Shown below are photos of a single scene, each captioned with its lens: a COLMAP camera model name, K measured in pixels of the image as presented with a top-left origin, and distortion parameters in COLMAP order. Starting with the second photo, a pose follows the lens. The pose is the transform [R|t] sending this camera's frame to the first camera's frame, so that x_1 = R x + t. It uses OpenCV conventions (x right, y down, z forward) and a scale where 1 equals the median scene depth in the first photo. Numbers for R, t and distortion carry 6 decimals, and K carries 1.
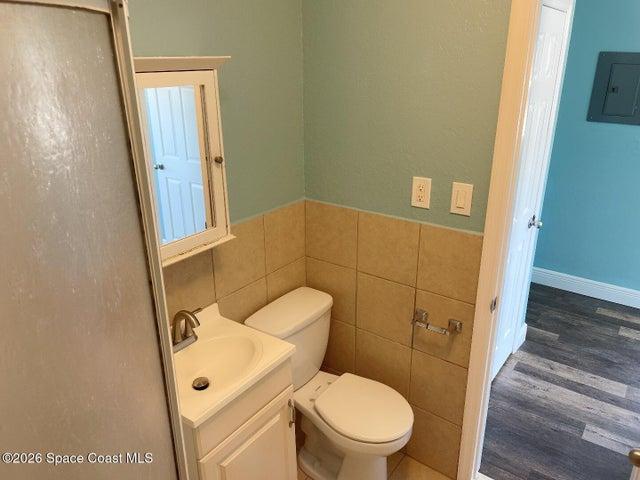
lens RADIAL K [[485.7, 0, 319.0], [0, 485.7, 236.3], [0, 0, 1]] dist [0.098129, -0.125368]
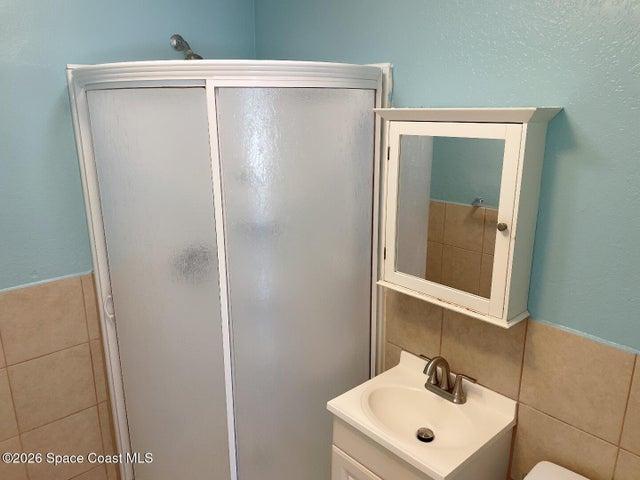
lens RADIAL K [[485.7, 0, 319.0], [0, 485.7, 236.3], [0, 0, 1]] dist [0.098129, -0.125368]
pose [[-0.185001, 0.290172, -0.938922, 0.625977], [-0.340626, 0.877254, 0.338229, -0.313107], [0.921818, 0.382394, -0.063453, 0.756958]]
